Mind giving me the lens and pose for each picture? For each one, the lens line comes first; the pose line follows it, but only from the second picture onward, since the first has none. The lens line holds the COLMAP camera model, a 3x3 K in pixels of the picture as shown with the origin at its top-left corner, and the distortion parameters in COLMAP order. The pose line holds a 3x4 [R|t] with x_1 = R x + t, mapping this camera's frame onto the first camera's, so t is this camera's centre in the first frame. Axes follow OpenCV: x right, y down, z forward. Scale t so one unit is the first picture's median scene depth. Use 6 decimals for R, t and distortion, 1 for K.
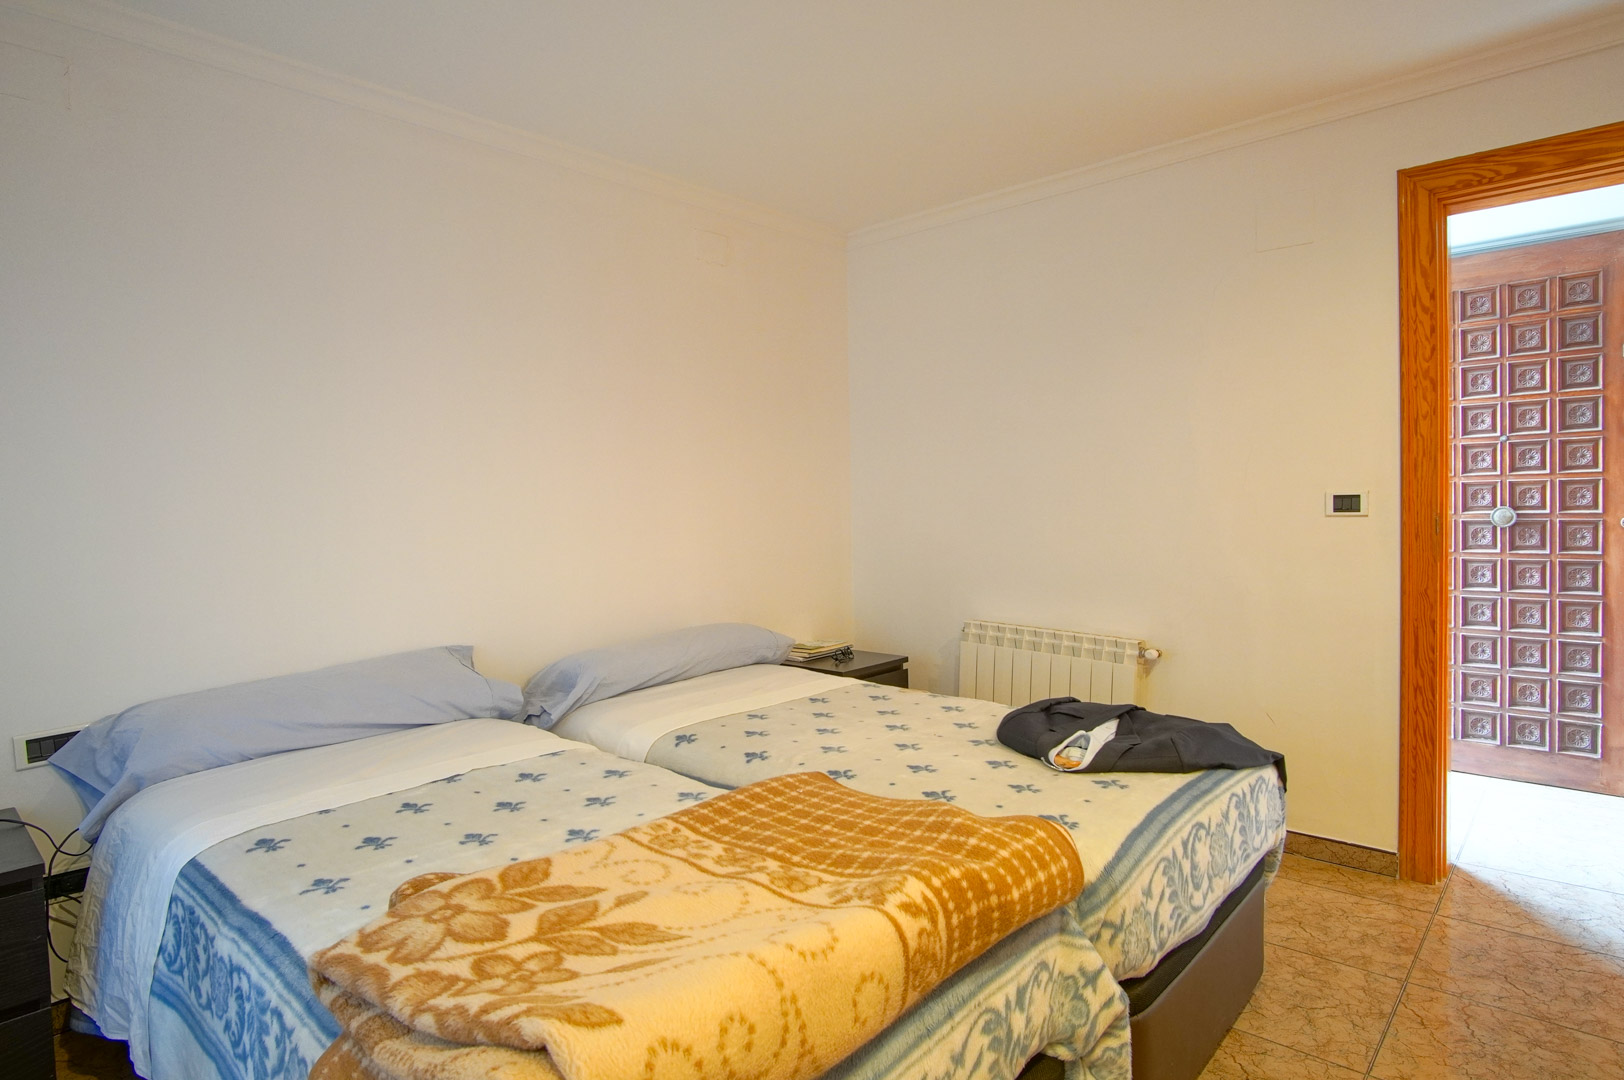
lens RADIAL K [[880.6, 0, 802.3], [0, 880.6, 531.4], [0, 0, 1]] dist [-0.016799, 0.002362]
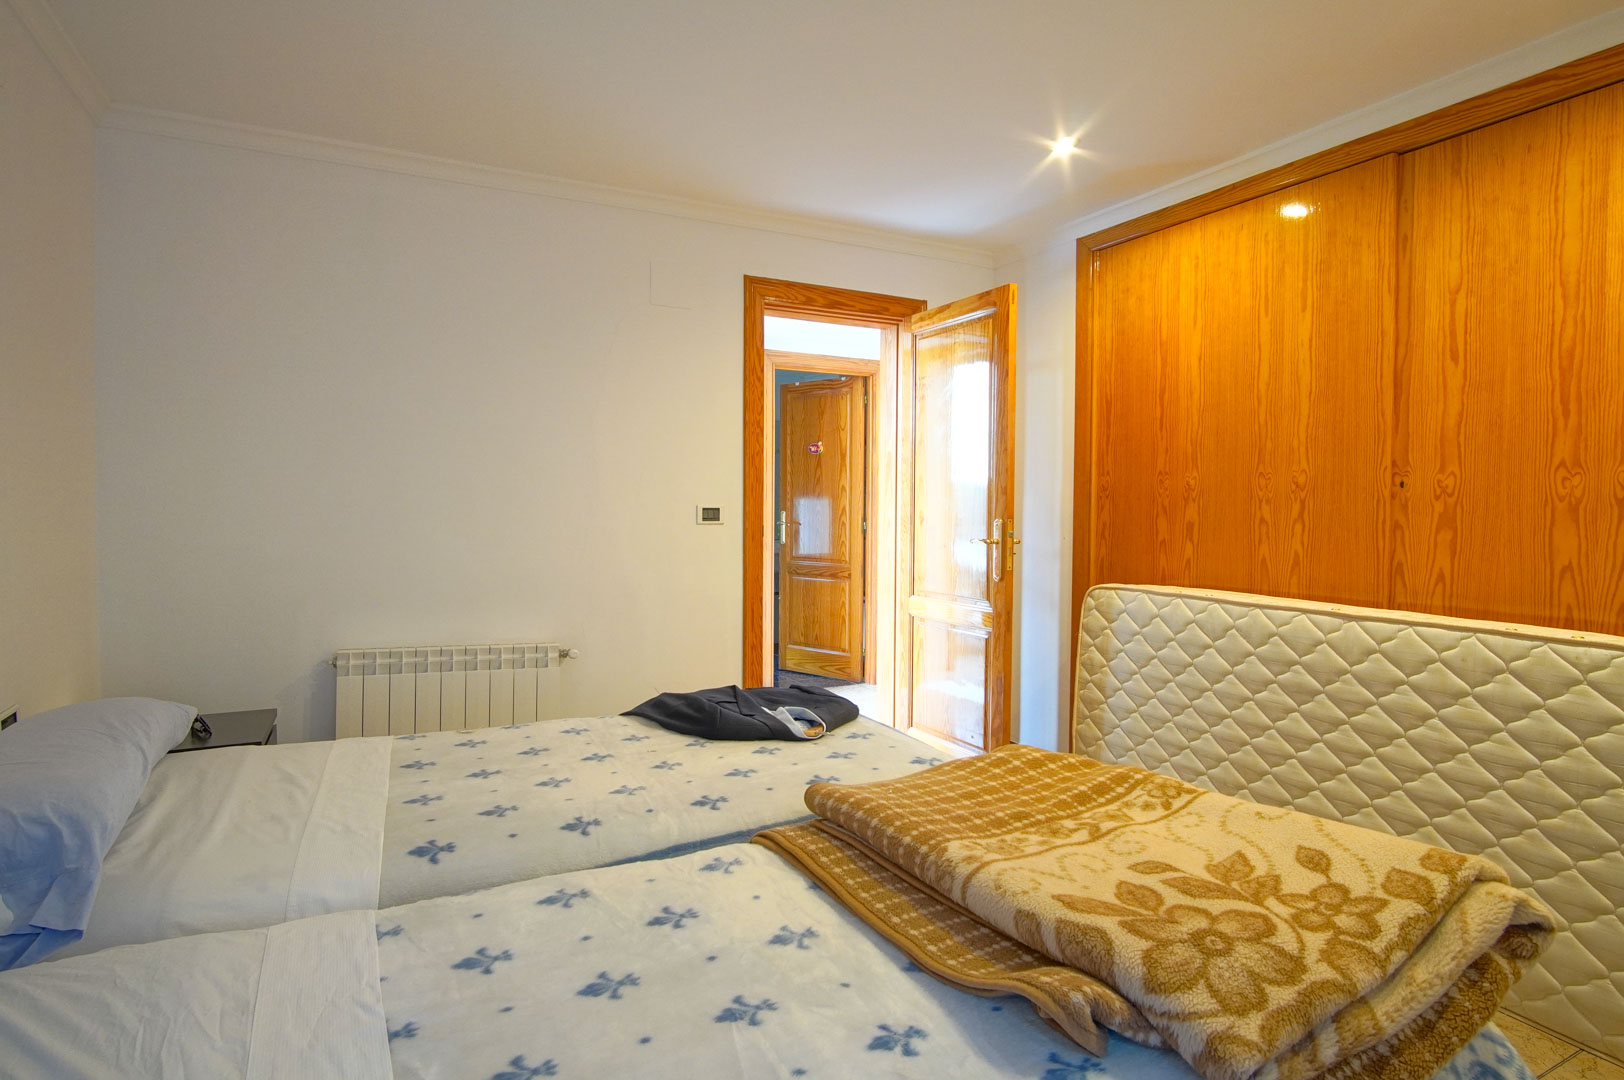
lens RADIAL K [[880.6, 0, 802.7], [0, 880.6, 539.9], [0, 0, 1]] dist [-0.016799, 0.002362]
pose [[0.319595, -0.006541, 0.947532, -1.155855], [0.006611, 0.999967, 0.004673, 0.001735], [-0.947531, 0.004771, 0.319628, 0.902289]]
